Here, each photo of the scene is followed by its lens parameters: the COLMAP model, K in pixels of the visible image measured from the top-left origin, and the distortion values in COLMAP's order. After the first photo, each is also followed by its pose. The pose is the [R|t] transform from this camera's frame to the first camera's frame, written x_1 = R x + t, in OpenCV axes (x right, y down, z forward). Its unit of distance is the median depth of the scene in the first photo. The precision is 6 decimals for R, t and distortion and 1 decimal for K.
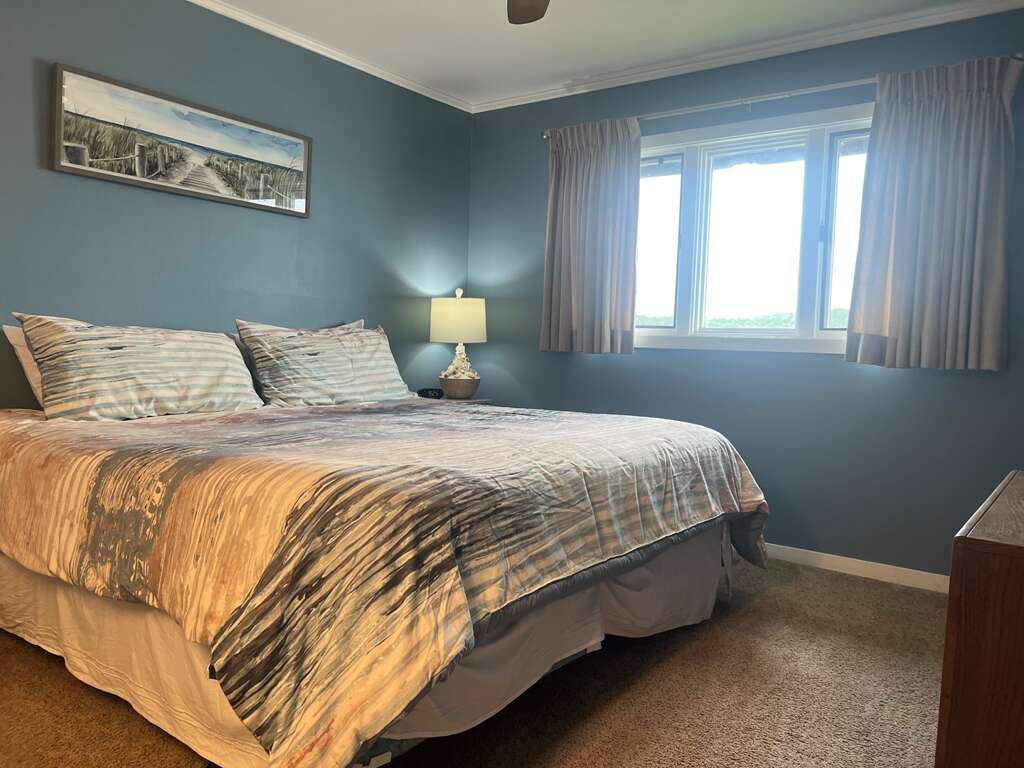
lens RADIAL K [[767.2, 0, 514.9], [0, 767.2, 386.1], [0, 0, 1]] dist [0.042065, -0.043243]
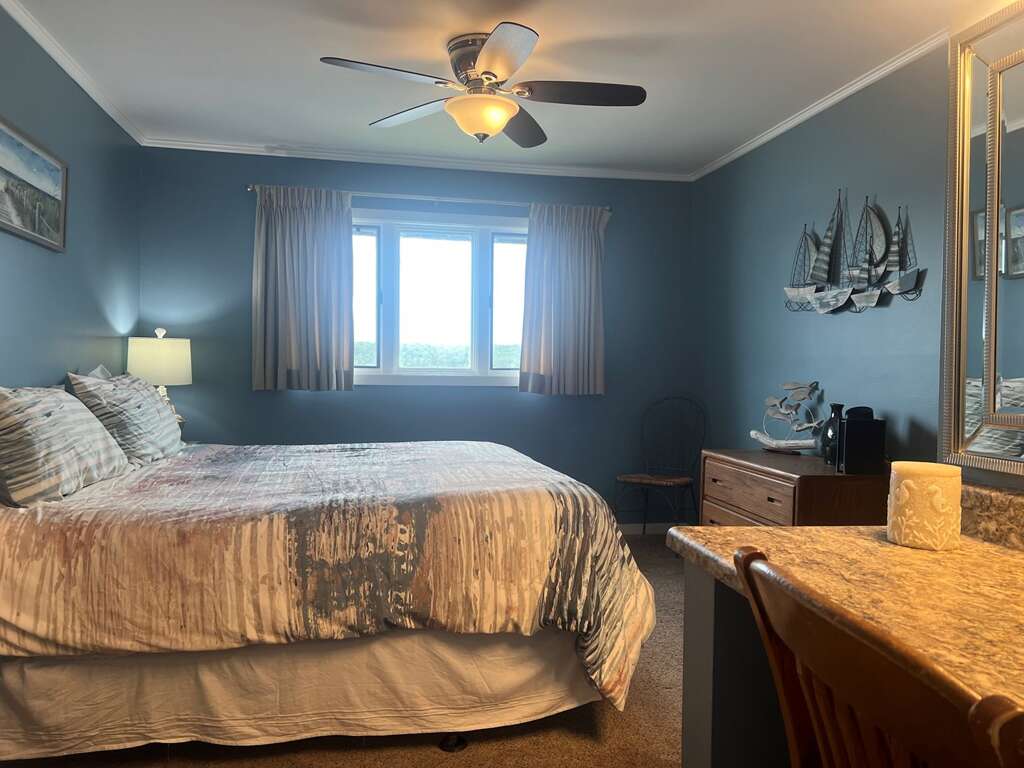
lens RADIAL K [[767.2, 0, 513.7], [0, 767.2, 380.0], [0, 0, 1]] dist [0.042065, -0.043243]
pose [[0.673560, -0.029760, 0.738533, -0.707425], [0.050753, 0.998693, -0.006045, -0.049378], [-0.737388, 0.041554, 0.674190, 0.030735]]
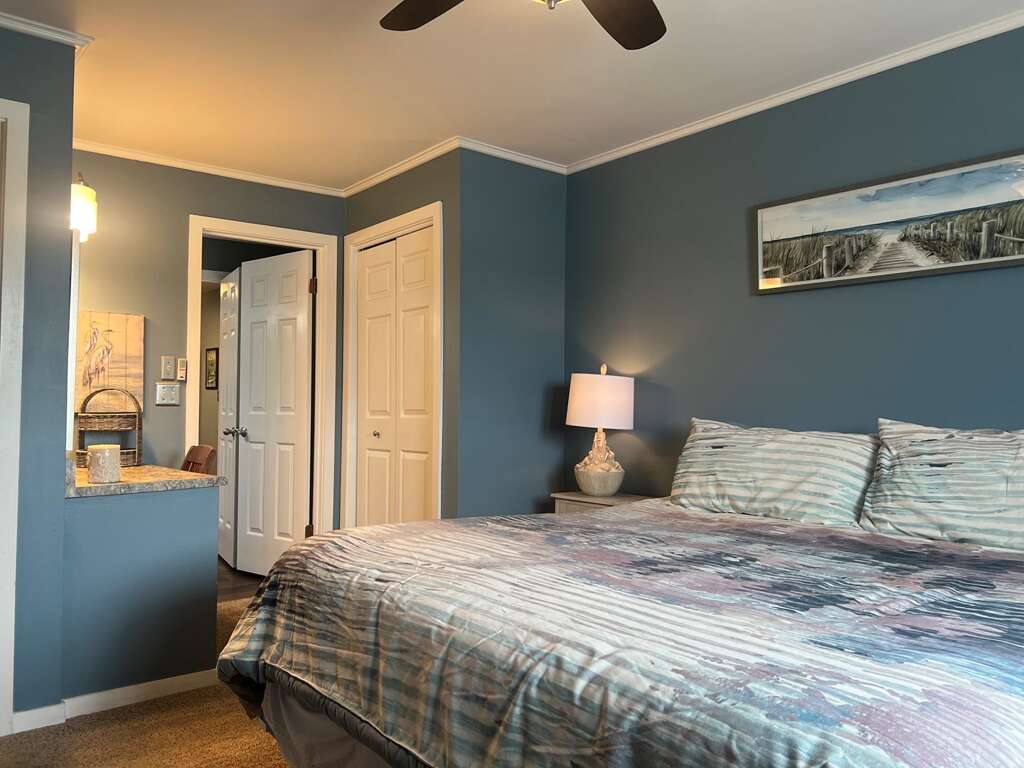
lens RADIAL K [[767.2, 0, 512.8], [0, 767.2, 387.9], [0, 0, 1]] dist [0.042065, -0.043243]
pose [[-0.230039, -0.053863, -0.971690, 0.569306], [-0.070349, 0.996775, -0.038599, -0.062390], [0.970635, 0.059478, -0.233087, 0.851488]]
